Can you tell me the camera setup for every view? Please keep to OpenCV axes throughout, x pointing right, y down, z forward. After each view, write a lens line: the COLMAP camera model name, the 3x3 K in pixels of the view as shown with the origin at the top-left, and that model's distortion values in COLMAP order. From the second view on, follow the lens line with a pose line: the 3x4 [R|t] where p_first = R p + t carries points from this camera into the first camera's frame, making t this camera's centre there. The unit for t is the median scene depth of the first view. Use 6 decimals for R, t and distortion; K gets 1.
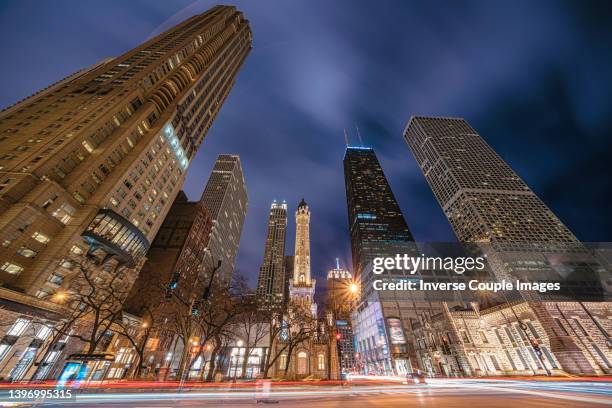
lens RADIAL K [[206.7, 0, 306.7], [0, 206.7, 203.0], [0, 0, 1]] dist [-0.000794, -0.000092]
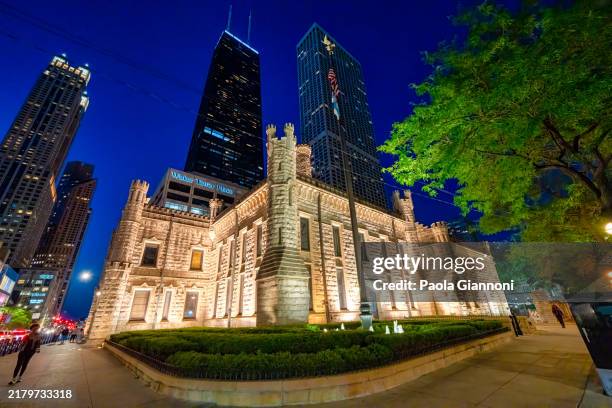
lens RADIAL K [[245.7, 0, 305.6], [0, 245.7, 205.4], [0, 0, 1]] dist [0.001078, 0.000056]
pose [[0.807035, 0.211137, 0.551467, 0.748797], [-0.344681, 0.926721, 0.149608, 0.373117], [-0.479468, -0.310819, 0.820672, 0.465788]]
